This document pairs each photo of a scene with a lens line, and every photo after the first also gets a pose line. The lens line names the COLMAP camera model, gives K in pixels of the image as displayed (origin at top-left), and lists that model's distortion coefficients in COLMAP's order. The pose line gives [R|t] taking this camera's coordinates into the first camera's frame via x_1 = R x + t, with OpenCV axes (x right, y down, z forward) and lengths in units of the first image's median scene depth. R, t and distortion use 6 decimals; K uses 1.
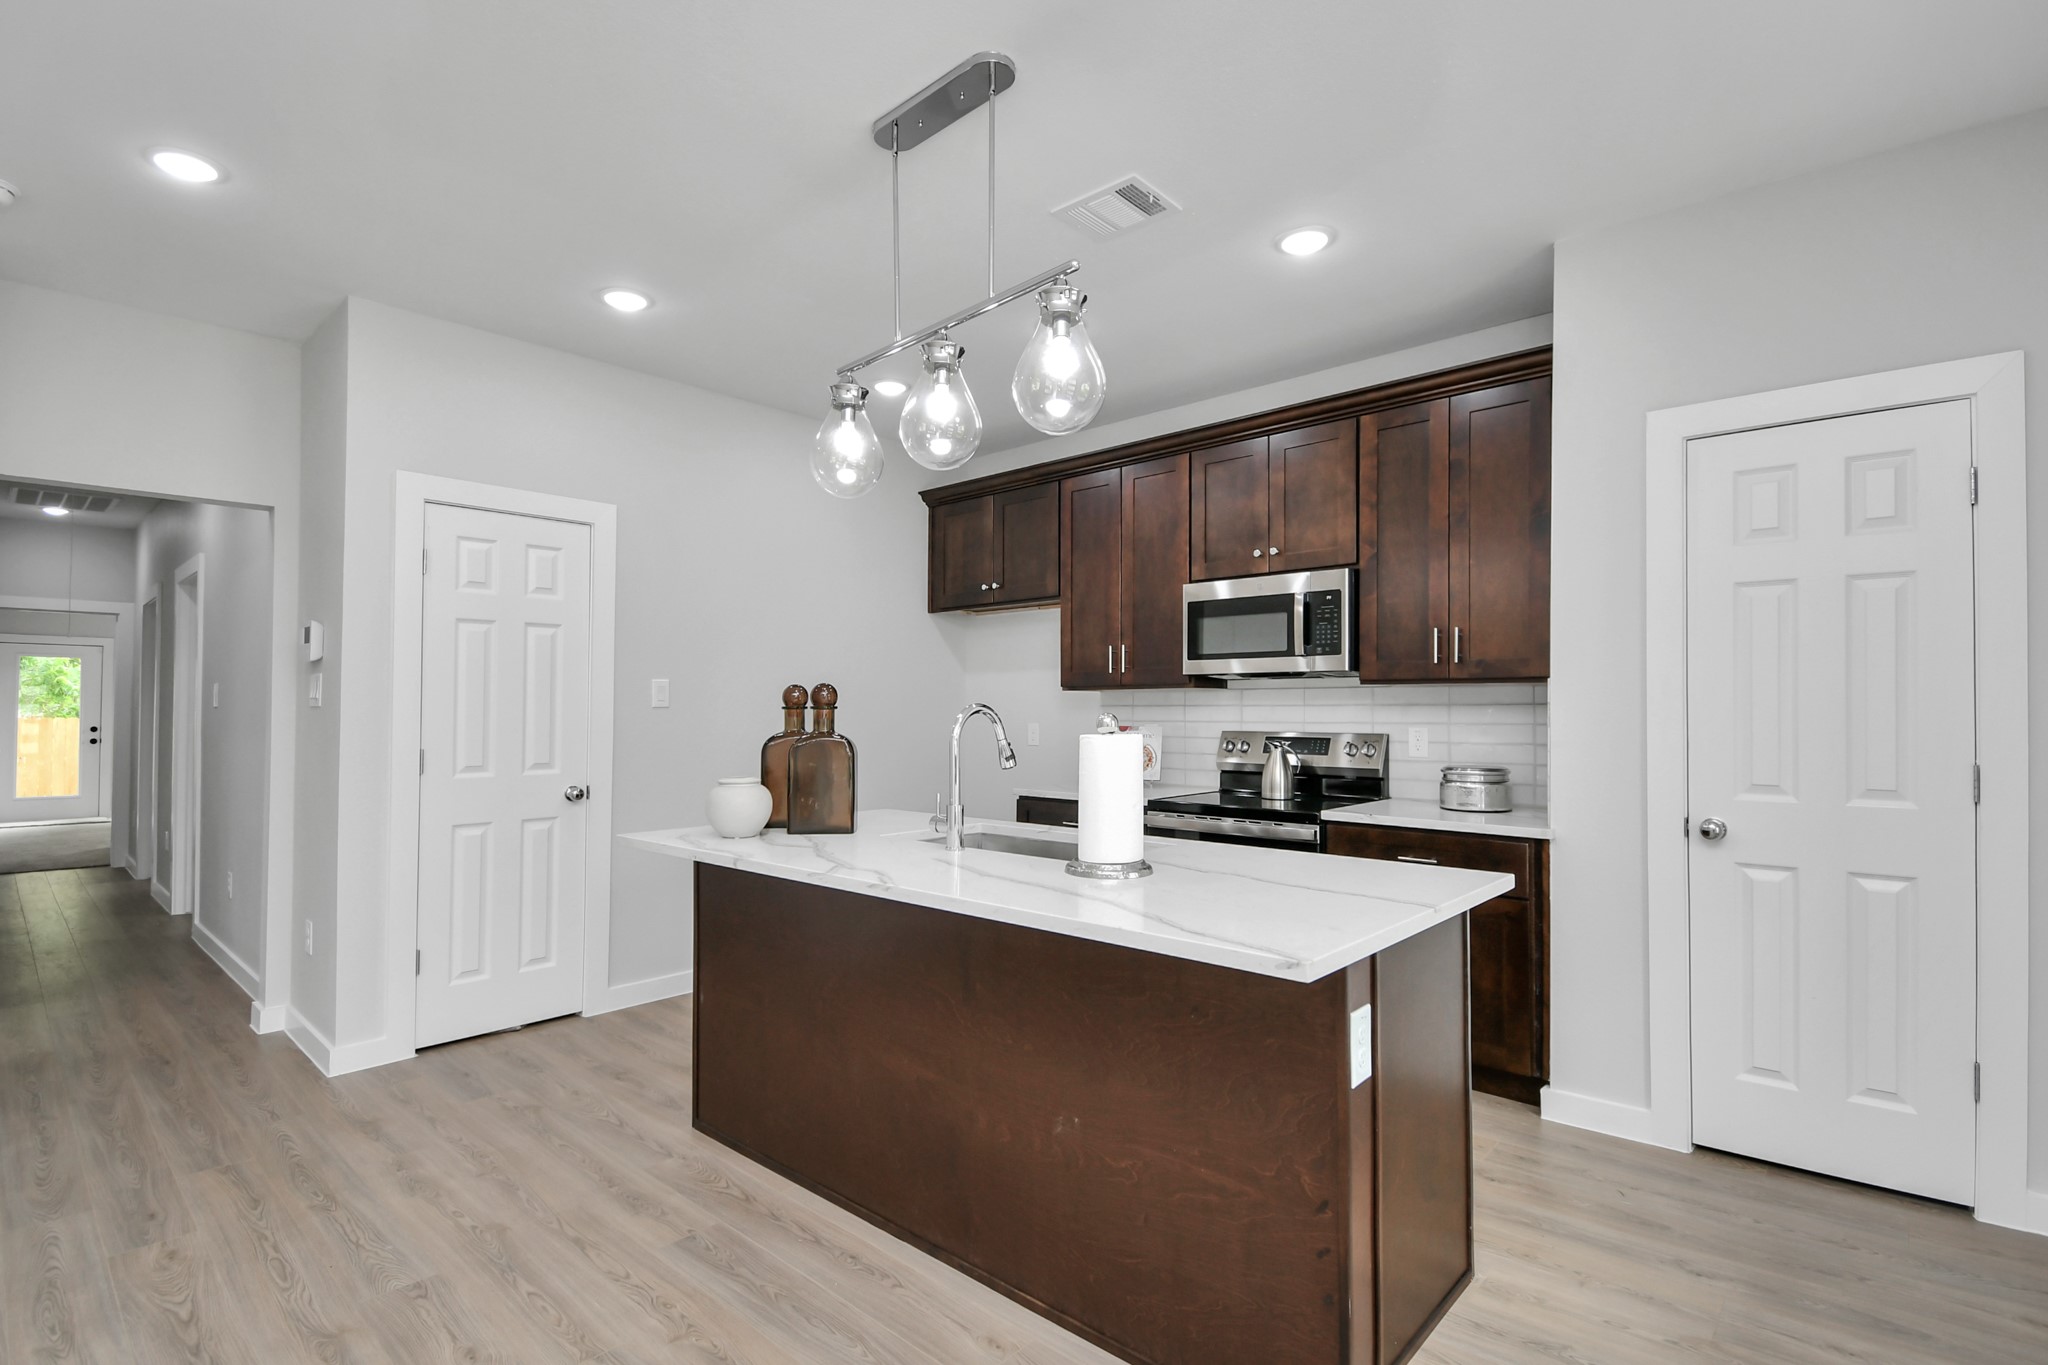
lens RADIAL K [[962.0, 0, 1112.2], [0, 962.0, 689.2], [0, 0, 1]] dist [0.028524, -0.024347]
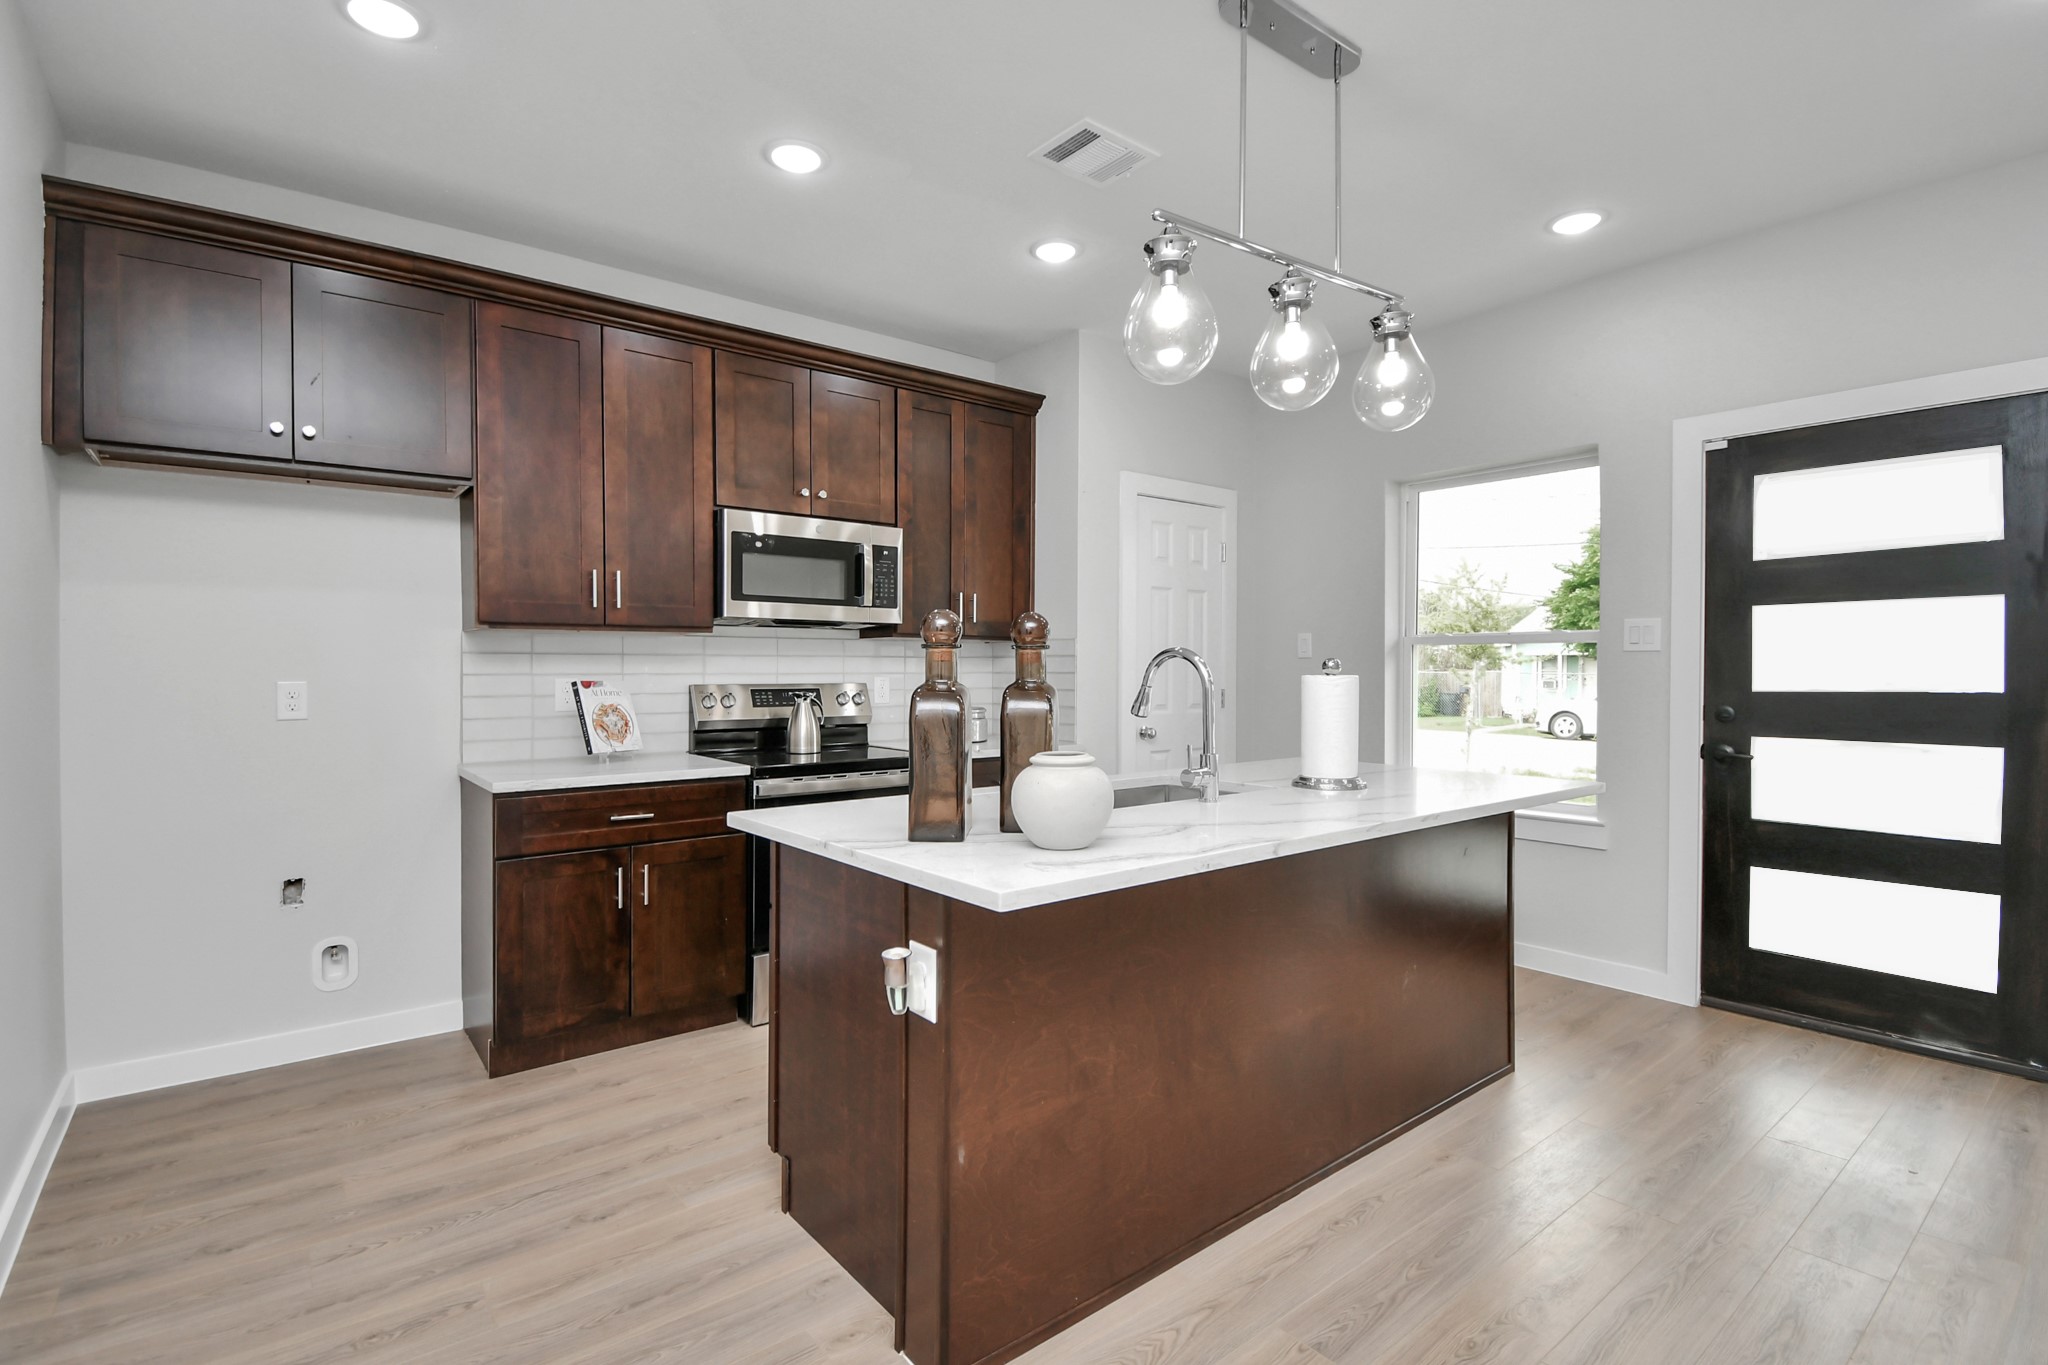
lens RADIAL K [[910.9, 0, 968.9], [0, 910.9, 679.2], [0, 0, 1]] dist [0.021481, -0.021006]
pose [[0.248320, -0.010360, 0.968623, -0.720535], [-0.020979, 0.999651, 0.016070, 0.024304], [-0.968451, -0.024311, 0.248015, 0.668017]]
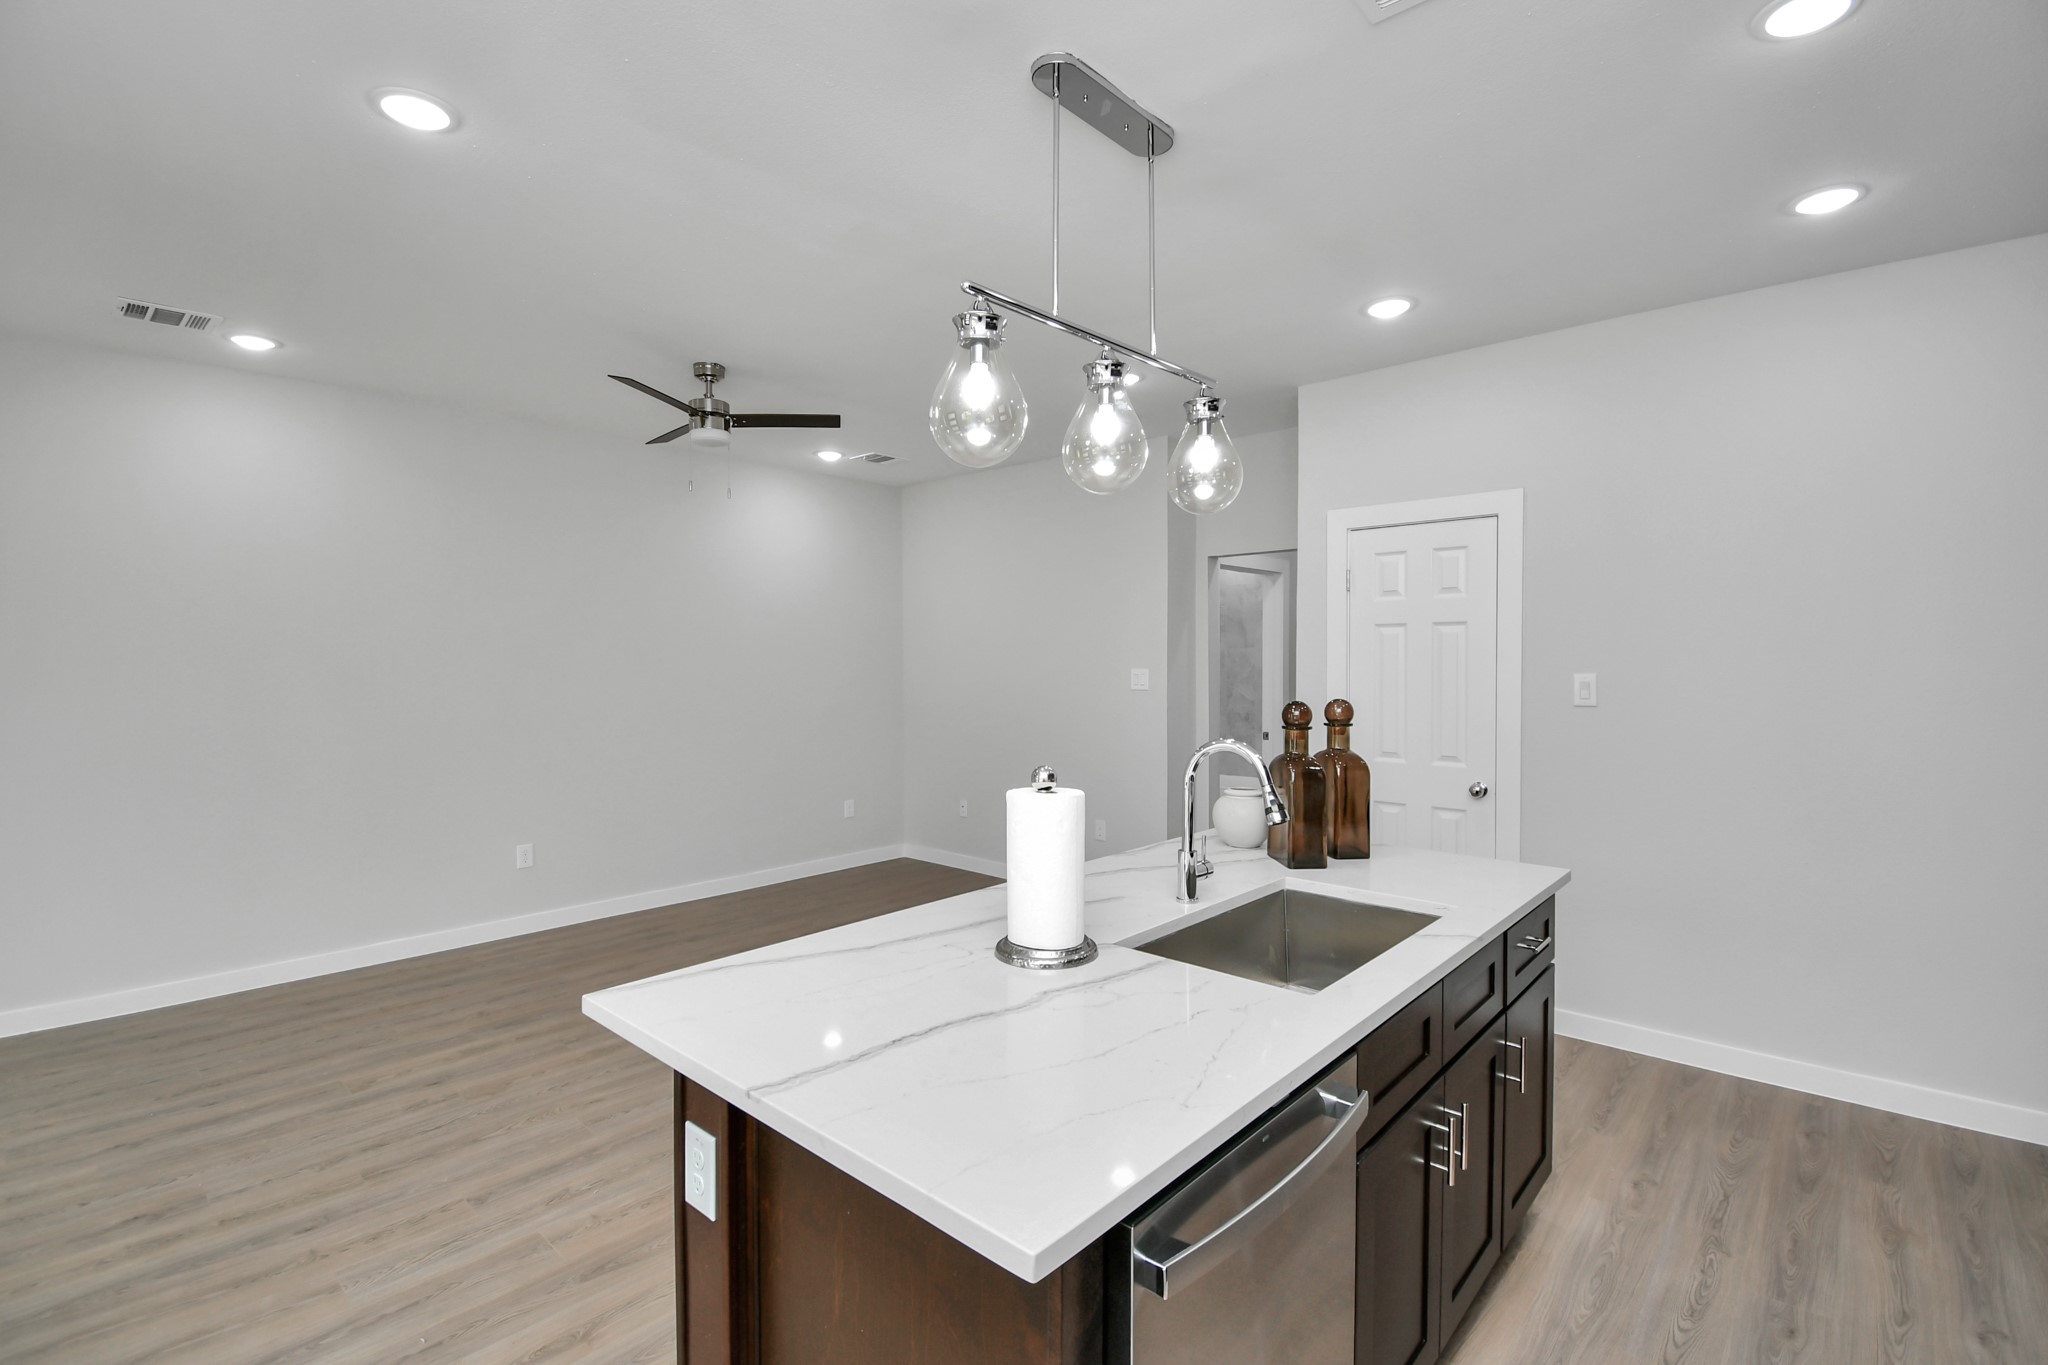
lens RADIAL K [[937.2, 0, 978.6], [0, 937.2, 679.1], [0, 0, 1]] dist [-0.001312, -0.021048]
pose [[-0.077522, 0.025678, -0.996660, 0.470983], [0.025622, 0.999389, 0.023756, -0.044141], [0.996661, -0.023695, -0.078133, 0.582838]]
